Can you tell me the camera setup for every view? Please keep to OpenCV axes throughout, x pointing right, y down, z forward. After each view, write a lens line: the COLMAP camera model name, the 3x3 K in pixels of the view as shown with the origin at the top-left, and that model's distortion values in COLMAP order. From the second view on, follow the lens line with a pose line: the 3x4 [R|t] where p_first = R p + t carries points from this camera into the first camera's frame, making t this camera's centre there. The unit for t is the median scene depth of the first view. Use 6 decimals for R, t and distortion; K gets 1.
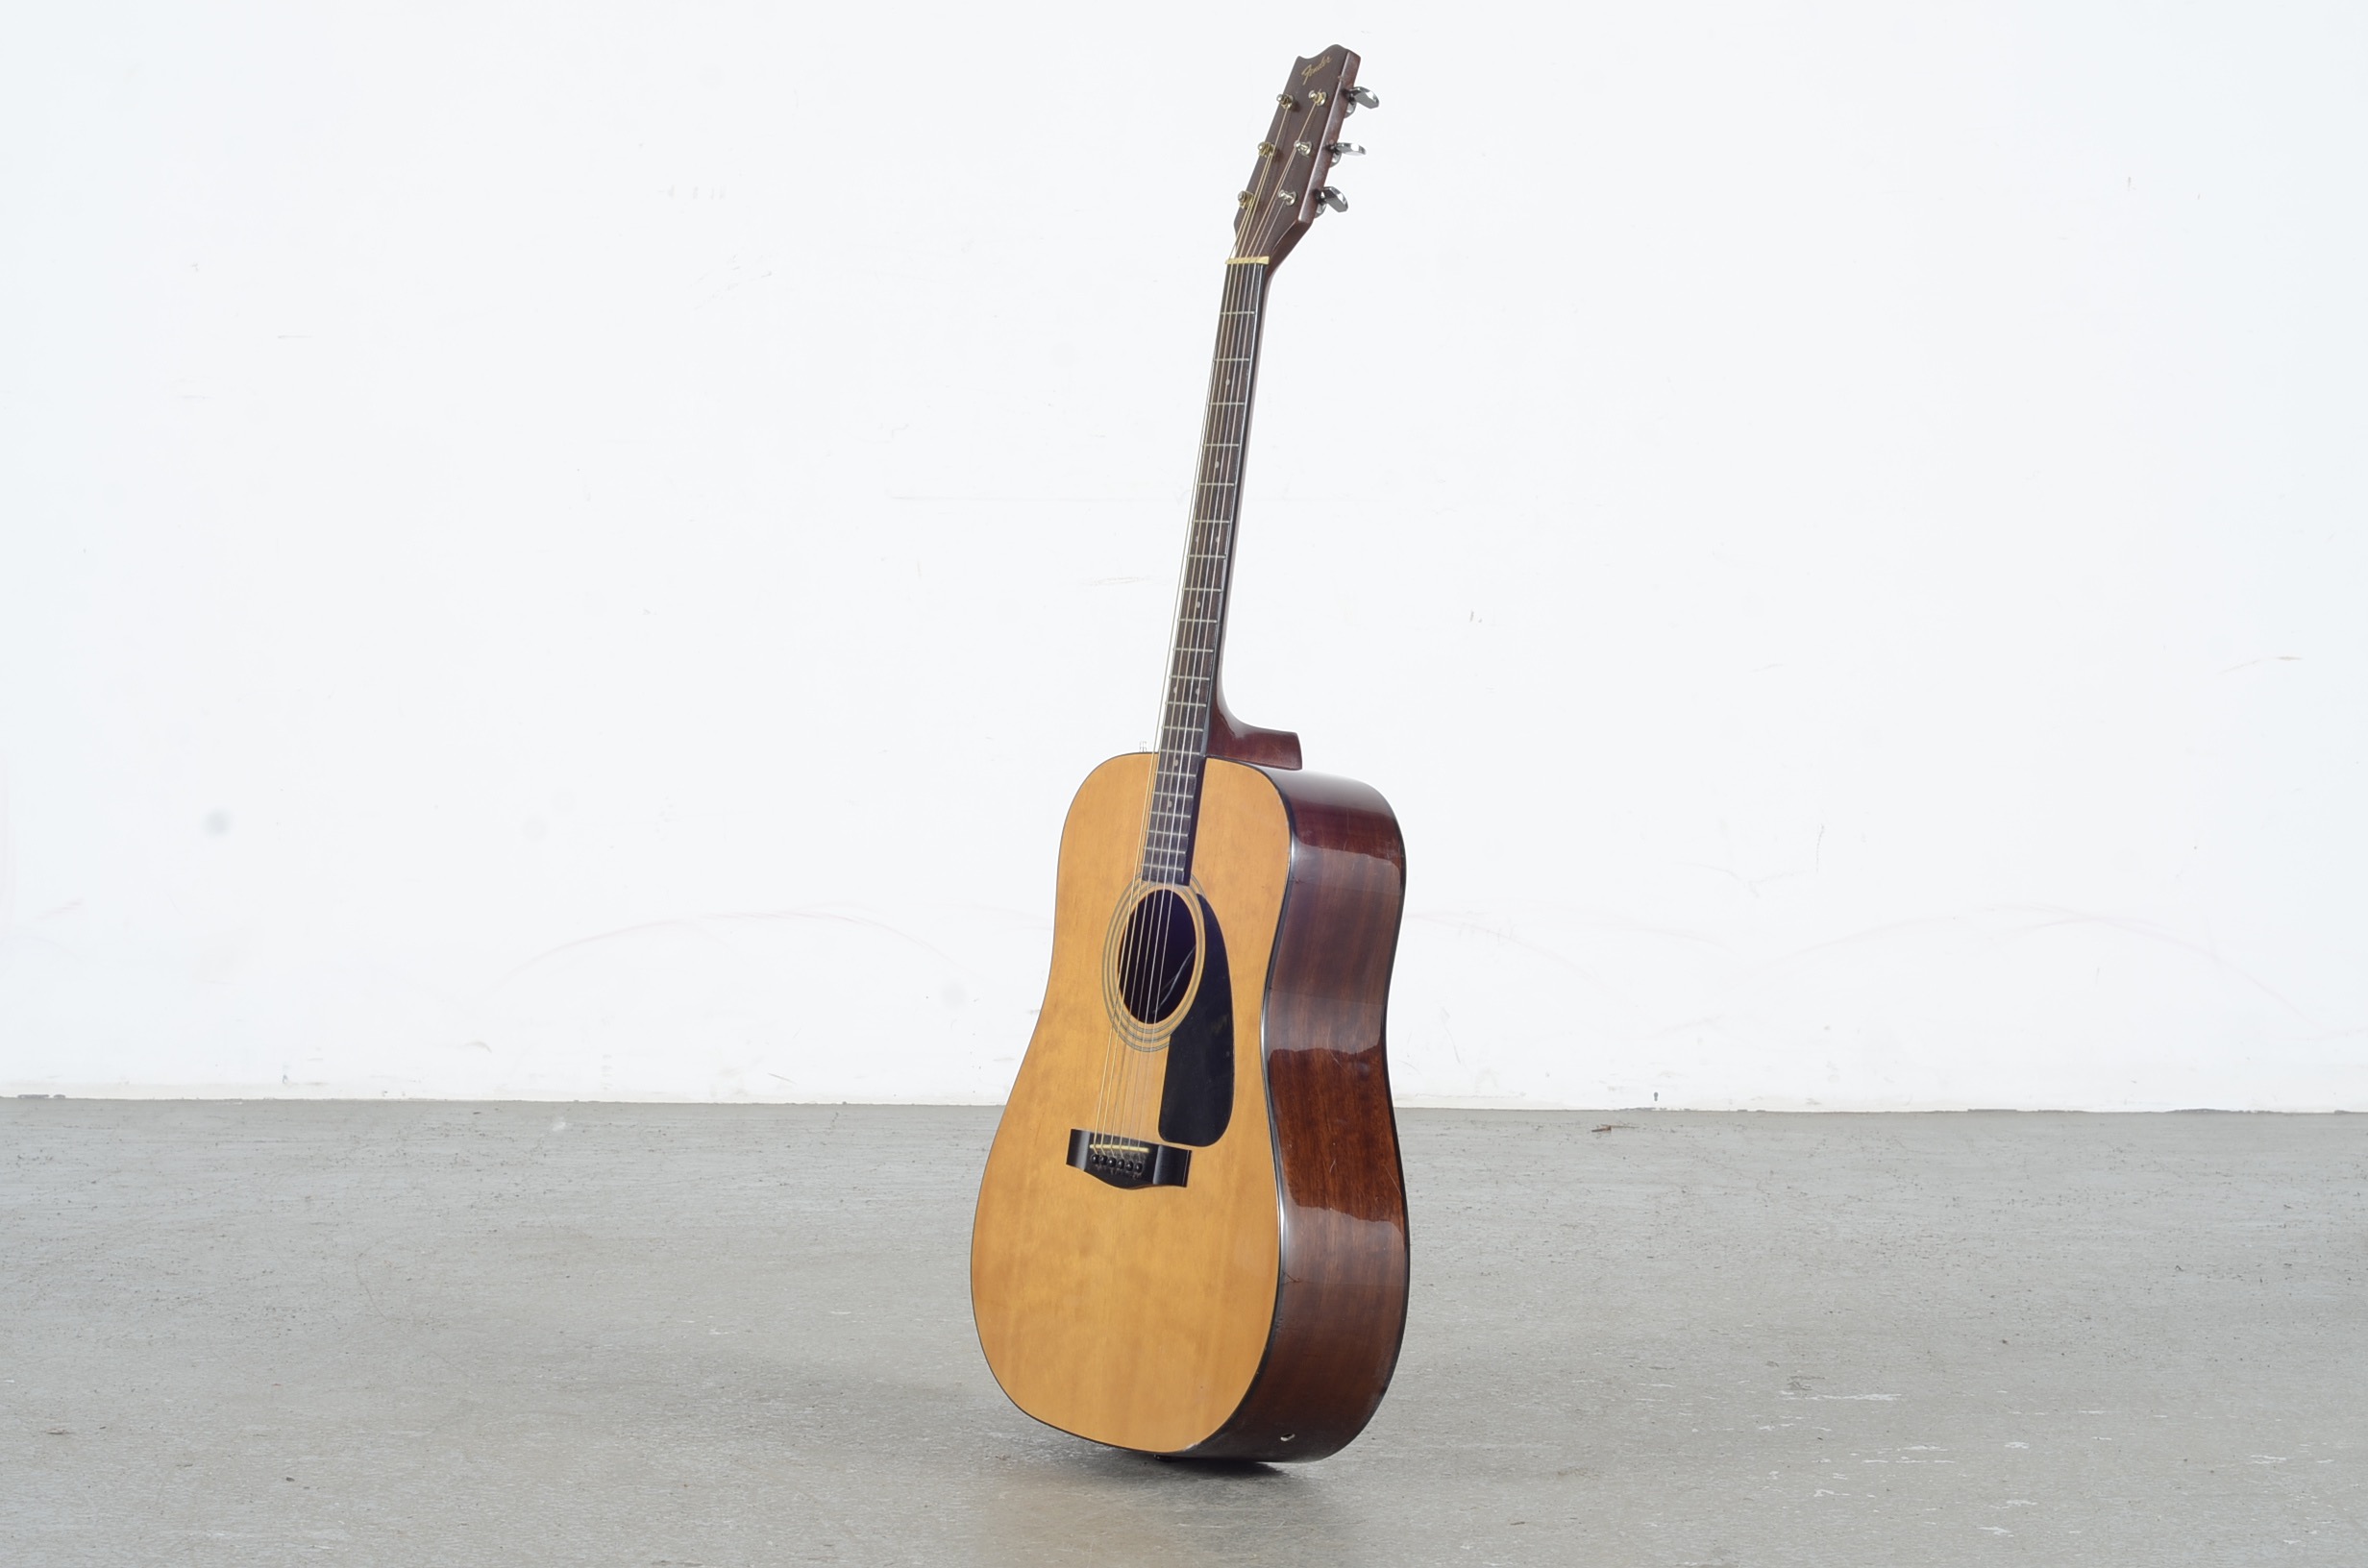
lens RADIAL K [[5365.0, 0, 1184.0], [0, 5365.0, 784.0], [0, 0, 1]] dist [-0.011397, -0.041501]
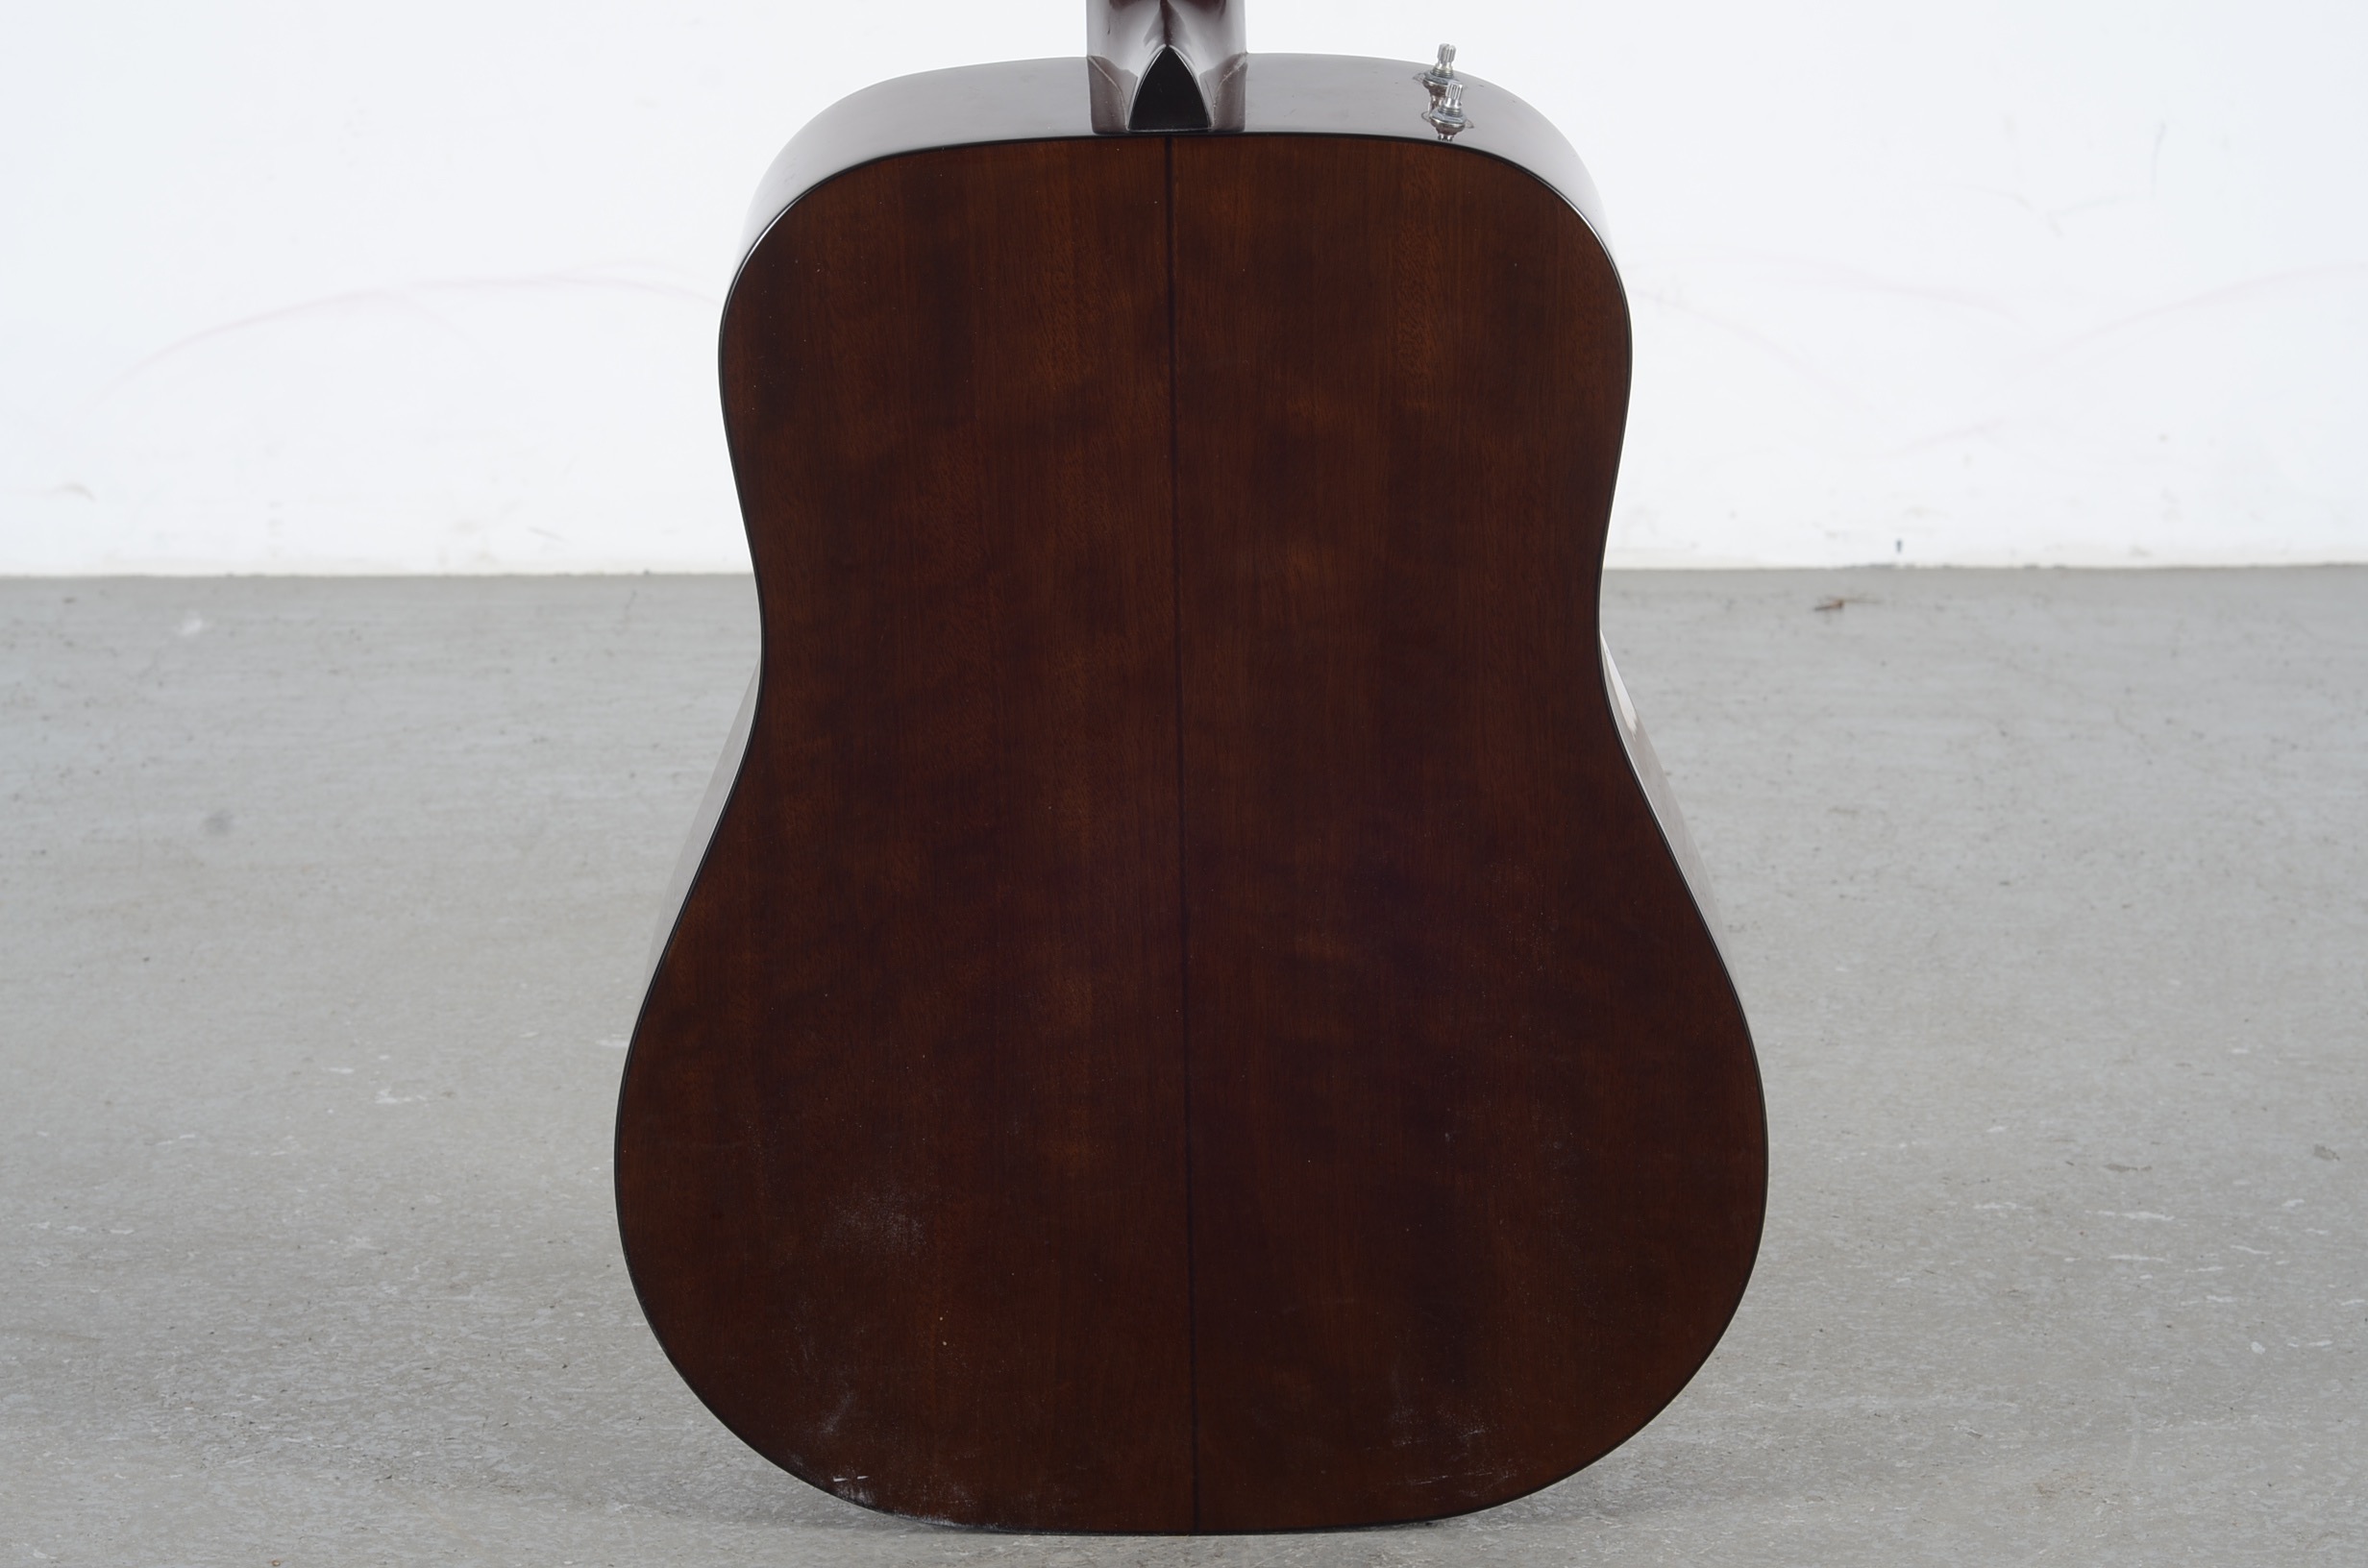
lens RADIAL K [[5365.0, 0, 1184.0], [0, 5365.0, 784.0], [0, 0, 1]] dist [-0.011397, -0.041501]
pose [[0.999648, -0.013418, 0.022872, -0.017300], [0.010100, 0.990176, 0.139463, -0.005821], [-0.024518, -0.139183, 0.989963, 0.446527]]
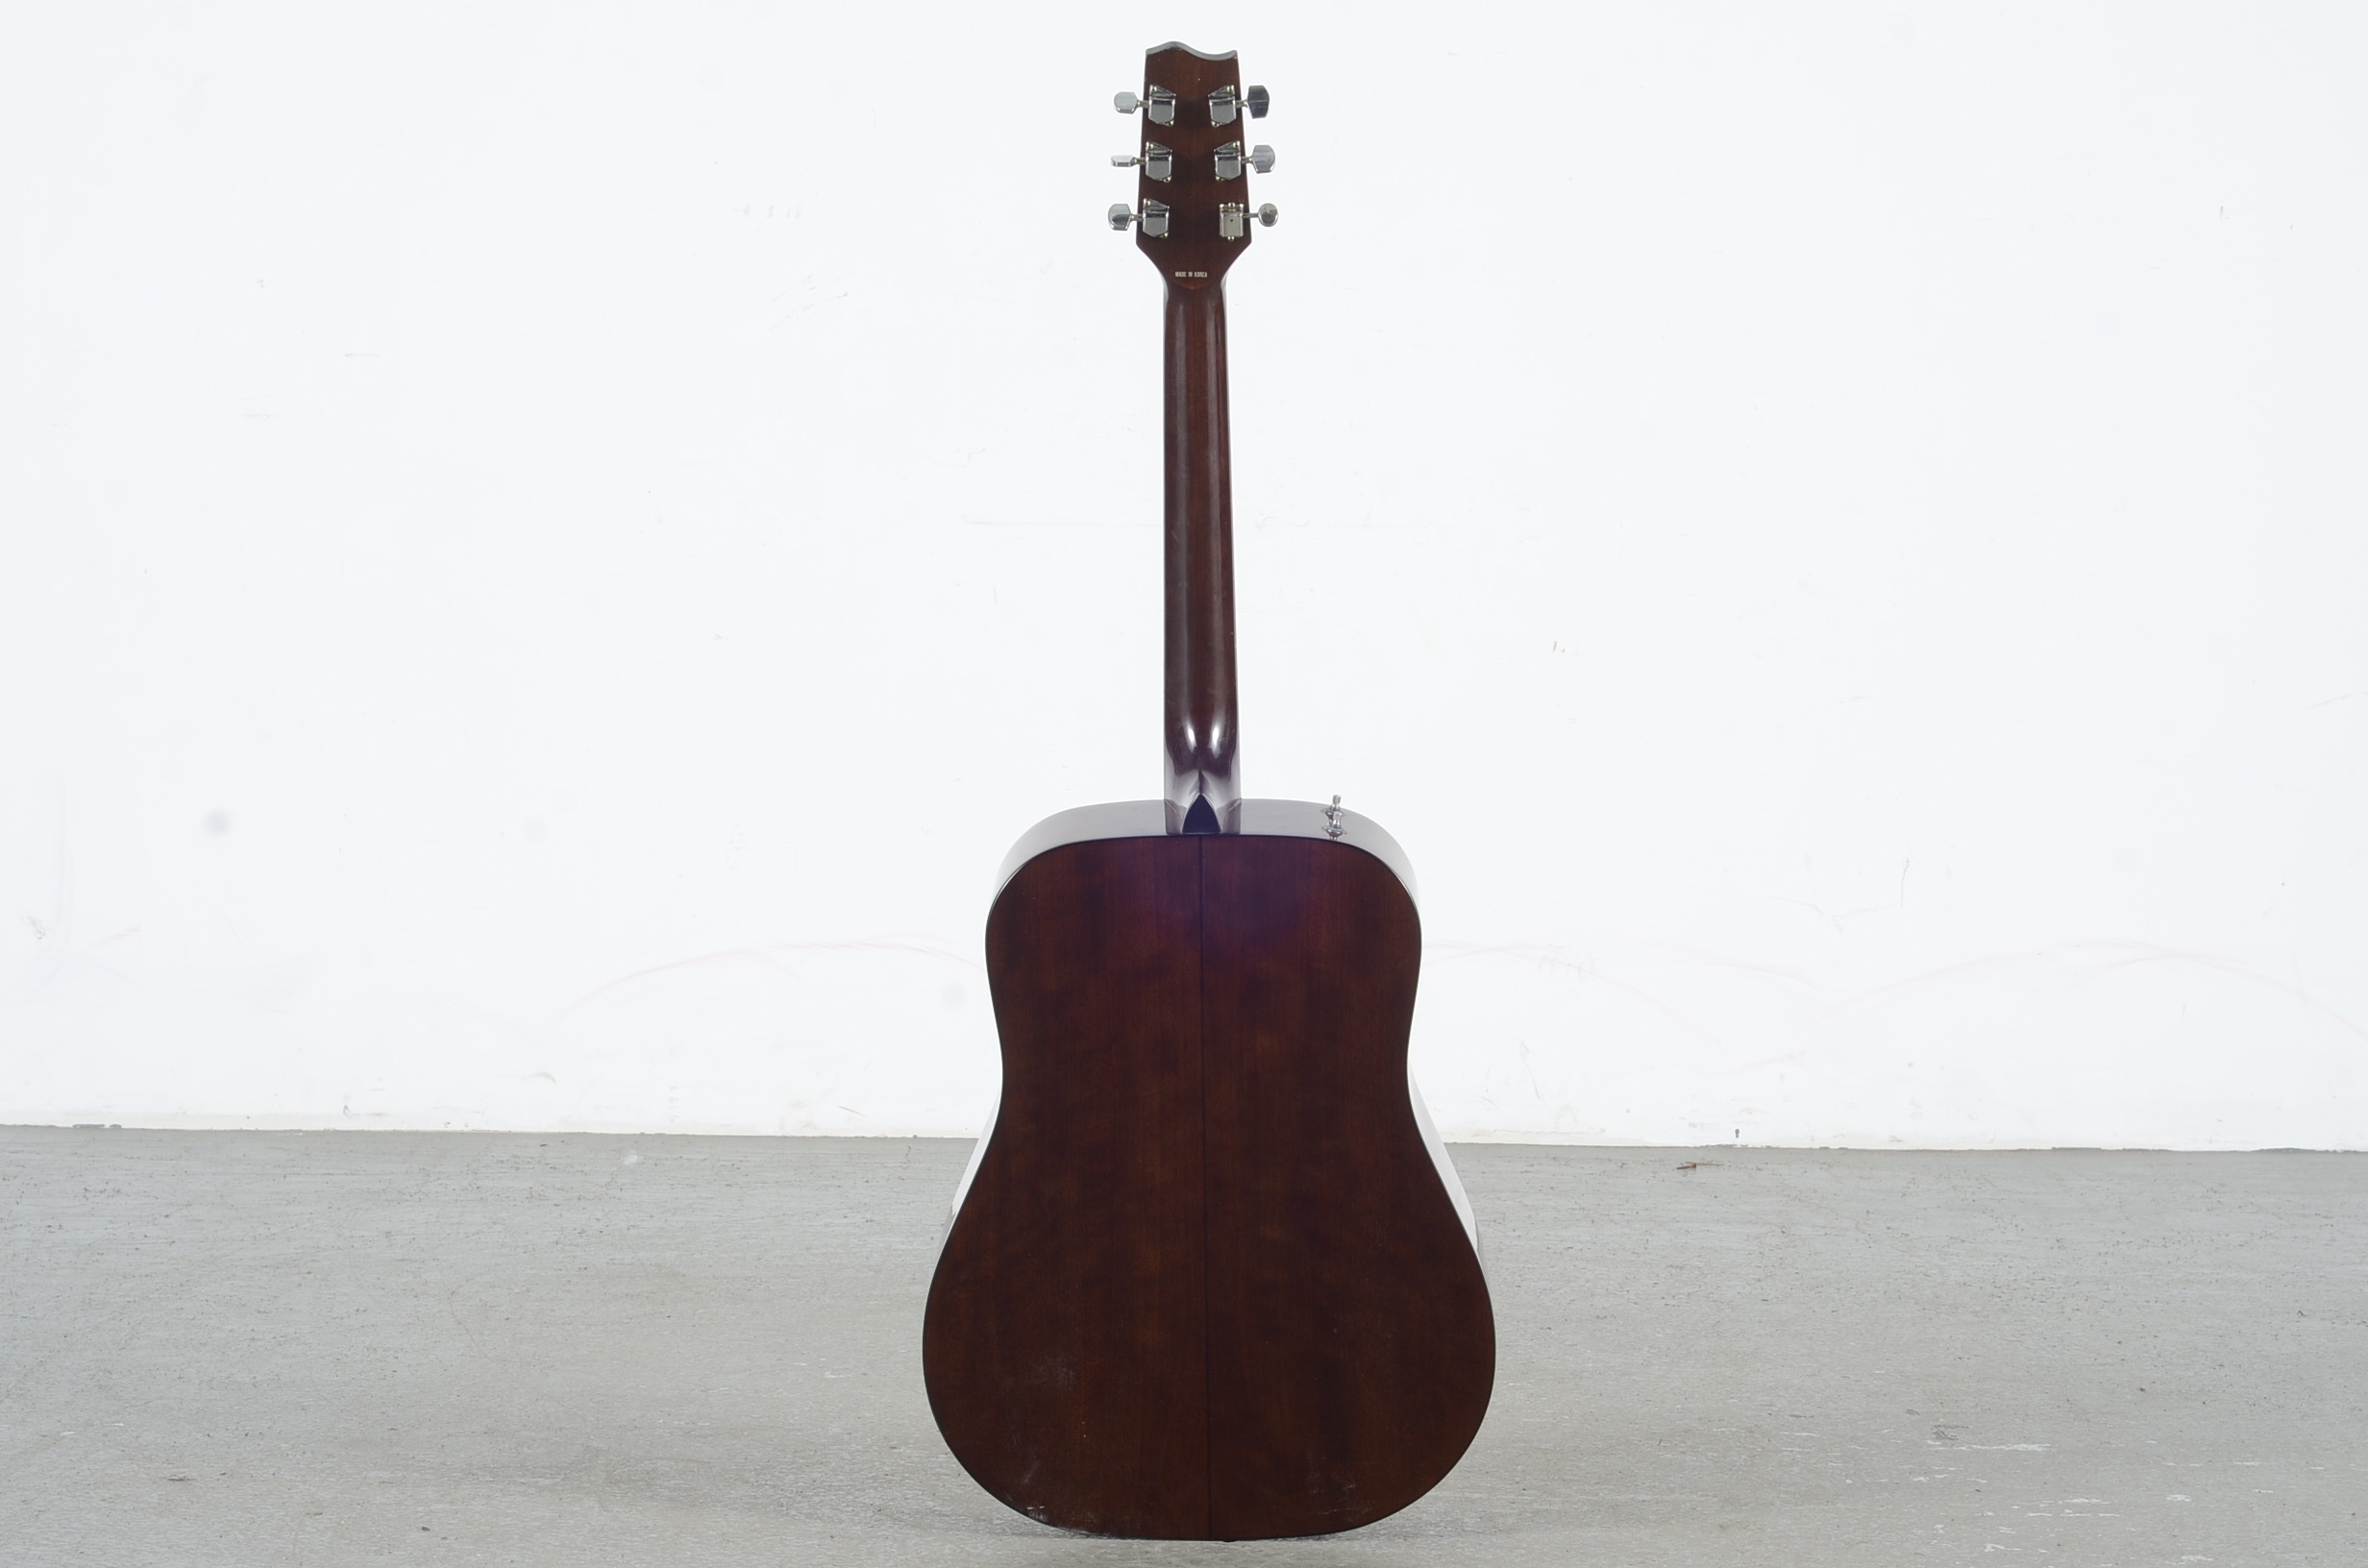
lens RADIAL K [[5365.0, 0, 1184.0], [0, 5365.0, 784.0], [0, 0, 1]] dist [-0.011397, -0.041501]
pose [[0.999823, 0.005476, 0.018024, -0.040206], [-0.005425, 0.999981, -0.002864, -0.003353], [-0.018040, 0.002765, 0.999833, 0.017898]]
